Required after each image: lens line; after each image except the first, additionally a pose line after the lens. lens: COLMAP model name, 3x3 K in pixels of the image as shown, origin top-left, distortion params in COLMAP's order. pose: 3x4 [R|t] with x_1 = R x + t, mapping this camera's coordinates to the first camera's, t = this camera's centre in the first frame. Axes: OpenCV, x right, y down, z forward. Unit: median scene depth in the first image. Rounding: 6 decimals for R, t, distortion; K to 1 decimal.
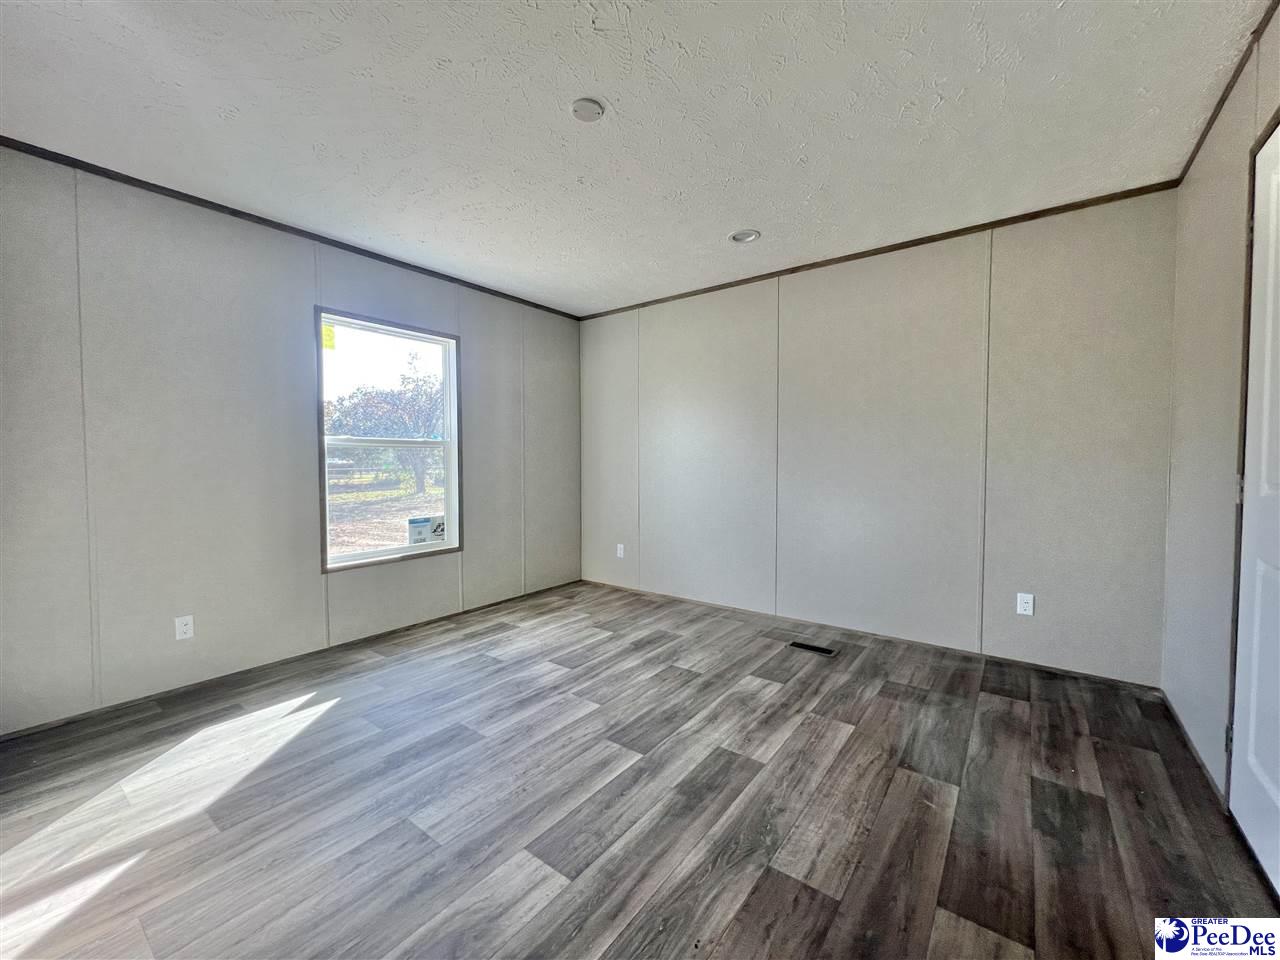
lens RADIAL K [[514.2, 0, 644.9], [0, 514.2, 476.4], [0, 0, 1]] dist [0.018288, -0.000164]
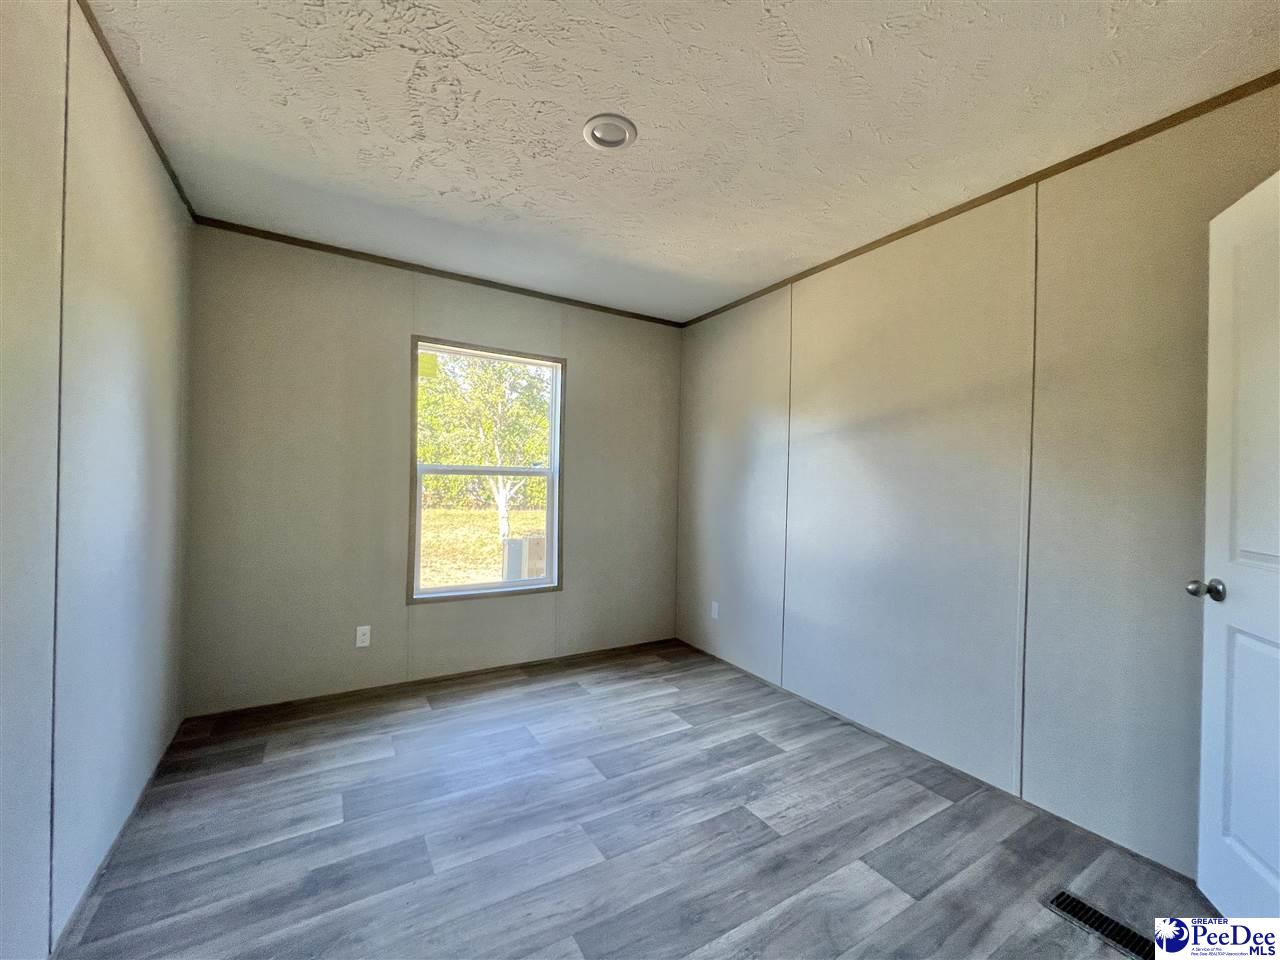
lens RADIAL K [[510.2, 0, 642.4], [0, 510.2, 487.2], [0, 0, 1]] dist [0.004262, -0.000233]
pose [[0.927860, 0.025414, -0.372063, 0.136752], [-0.038804, 0.998839, -0.028544, -0.023228], [0.370905, 0.040922, 0.927769, 0.244014]]
